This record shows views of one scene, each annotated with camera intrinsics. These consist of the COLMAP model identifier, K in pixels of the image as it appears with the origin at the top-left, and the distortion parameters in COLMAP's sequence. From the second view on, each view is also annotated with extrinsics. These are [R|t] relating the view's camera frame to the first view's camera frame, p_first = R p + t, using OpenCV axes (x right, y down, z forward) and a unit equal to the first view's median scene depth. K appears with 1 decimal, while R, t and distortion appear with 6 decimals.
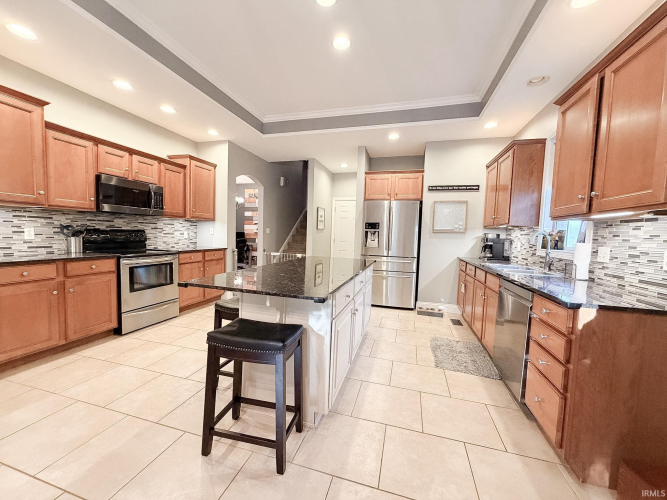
lens RADIAL K [[265.8, 0, 331.3], [0, 265.8, 250.2], [0, 0, 1]] dist [0.000978, 0.000281]
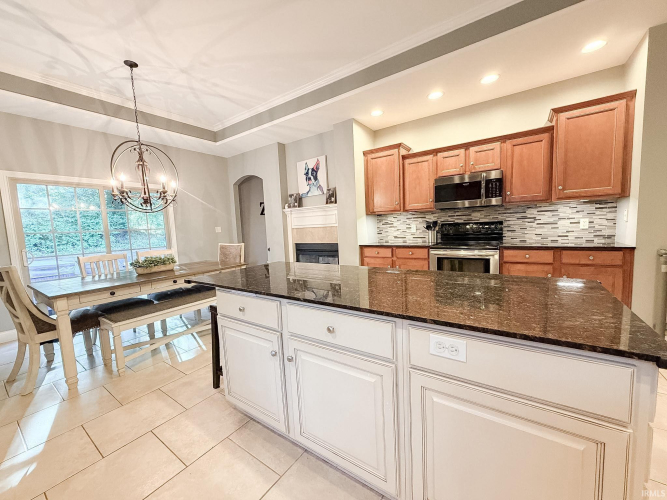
lens RADIAL K [[265.8, 0, 331.3], [0, 265.8, 250.2], [0, 0, 1]] dist [0.000978, 0.000281]
pose [[-0.327428, 0.067214, -0.942482, 0.389262], [-0.026211, 0.996437, 0.080168, -0.037789], [0.944513, 0.050953, -0.324499, 0.818642]]
